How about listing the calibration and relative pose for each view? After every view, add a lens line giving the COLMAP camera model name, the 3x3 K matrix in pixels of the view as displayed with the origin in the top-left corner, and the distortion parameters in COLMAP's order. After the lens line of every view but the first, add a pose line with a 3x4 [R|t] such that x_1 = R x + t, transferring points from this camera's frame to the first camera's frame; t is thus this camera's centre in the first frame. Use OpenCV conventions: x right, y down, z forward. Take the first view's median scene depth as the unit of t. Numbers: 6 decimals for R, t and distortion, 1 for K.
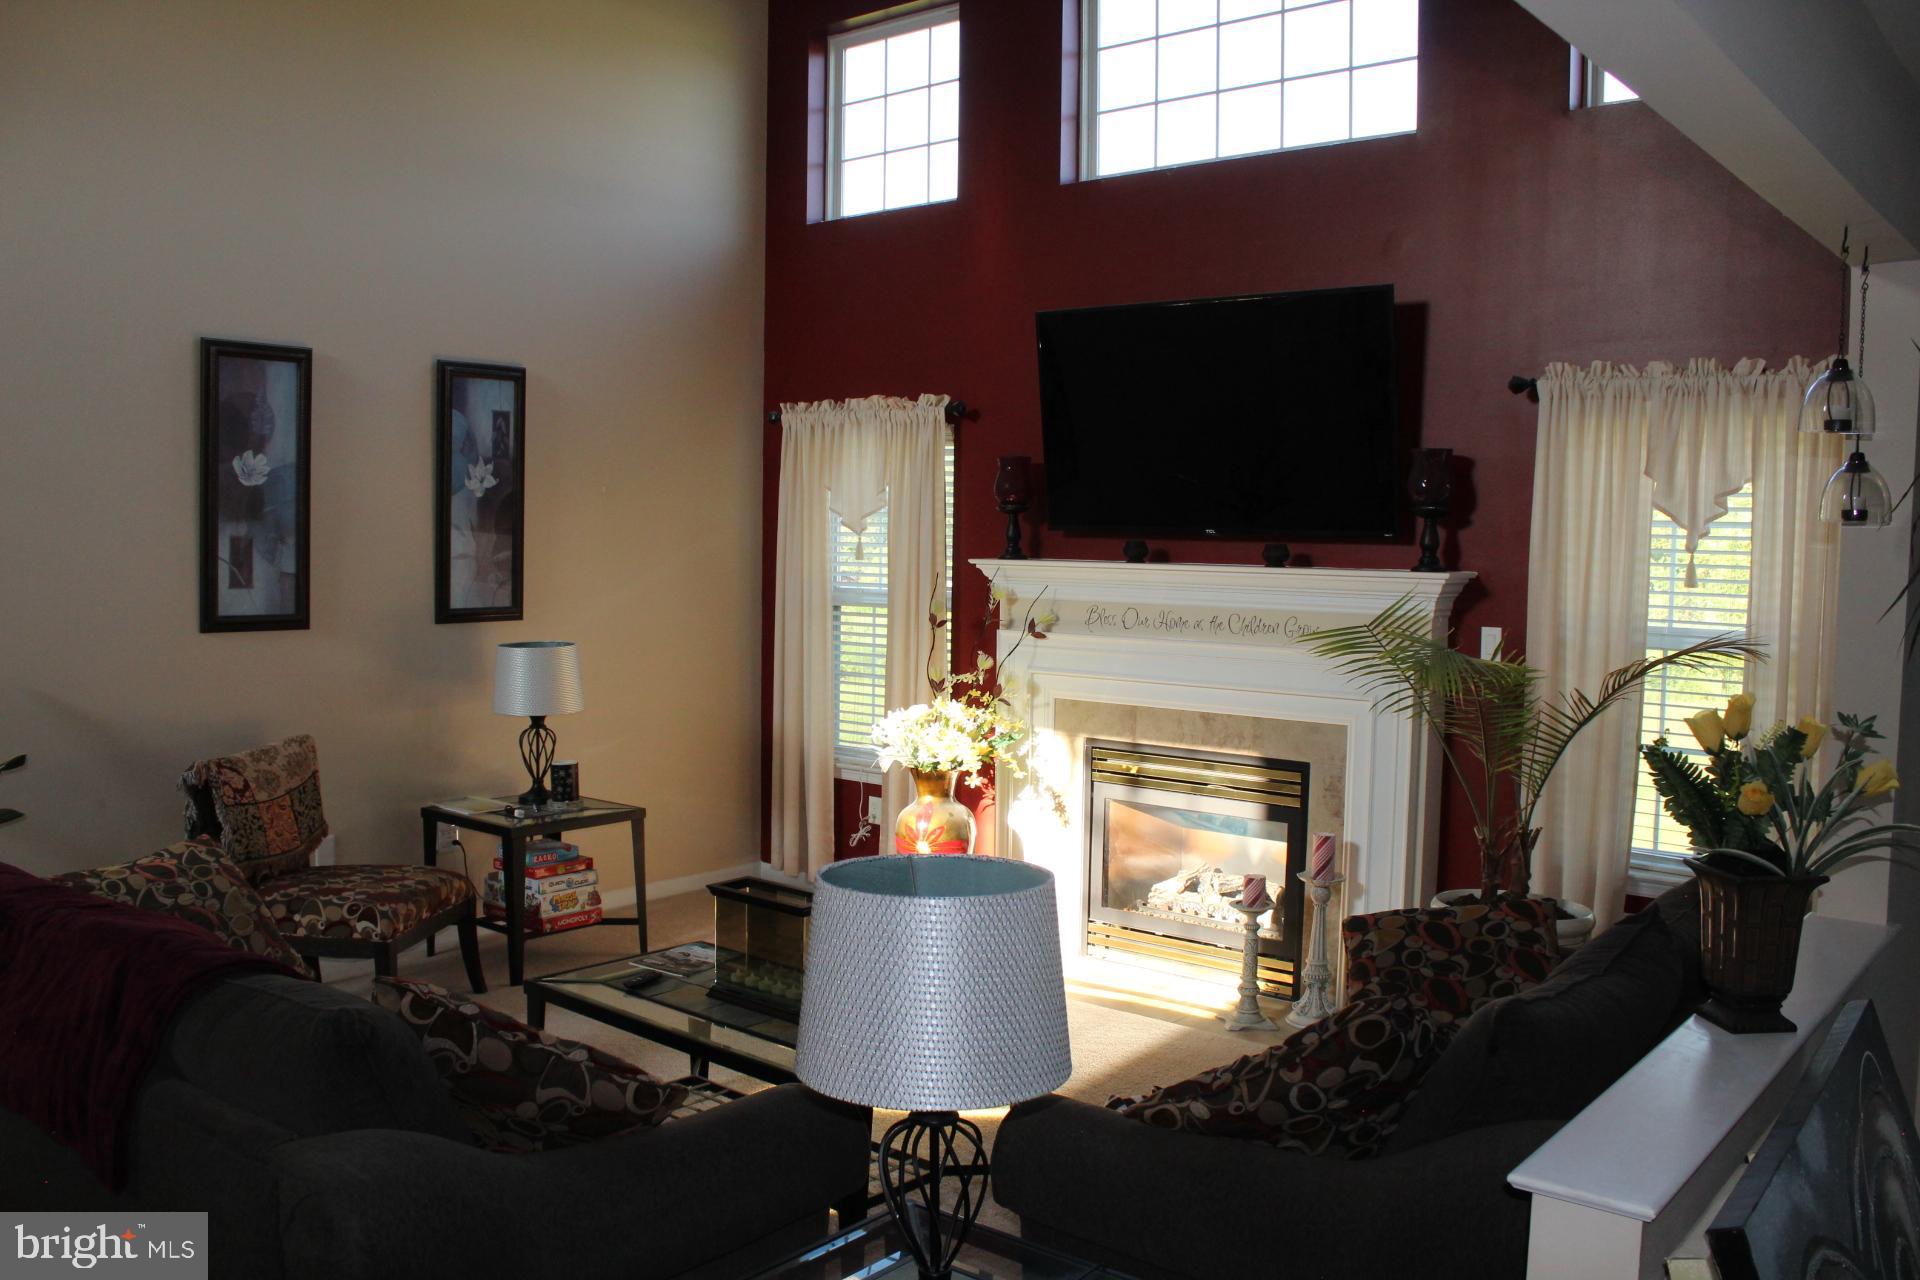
lens RADIAL K [[1603.8, 0, 960.0], [0, 1603.8, 640.0], [0, 0, 1]] dist [-0.150794, 0.153814]
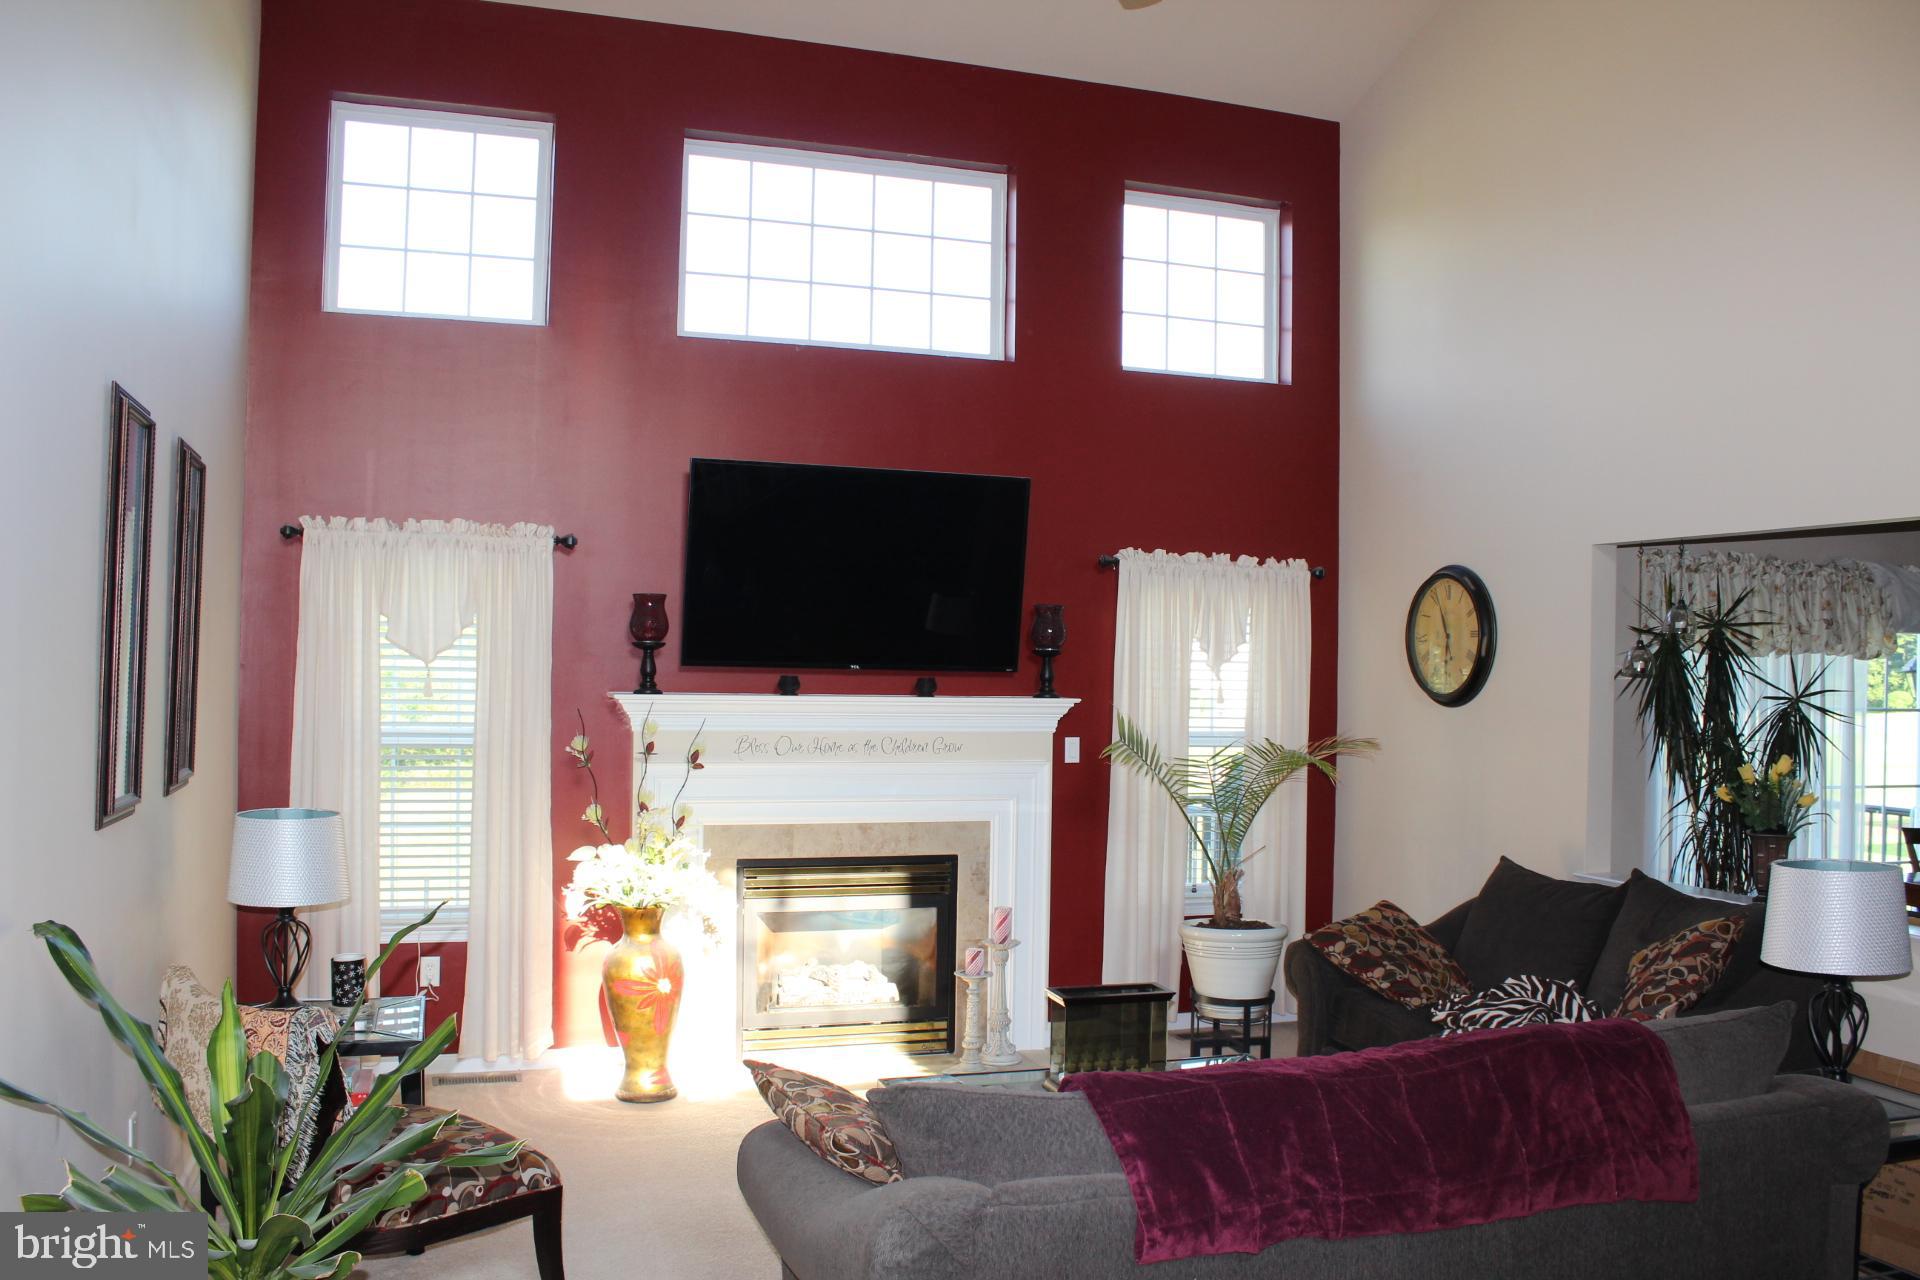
lens RADIAL K [[1594.7, 0, 960.0], [0, 1594.7, 640.0], [0, 0, 1]] dist [-0.107351, 0.009395]
pose [[0.535170, 0.005730, 0.844725, -0.786079], [0.049965, 0.998012, -0.038425, -0.039271], [-0.843265, 0.062771, 0.533820, 0.318908]]
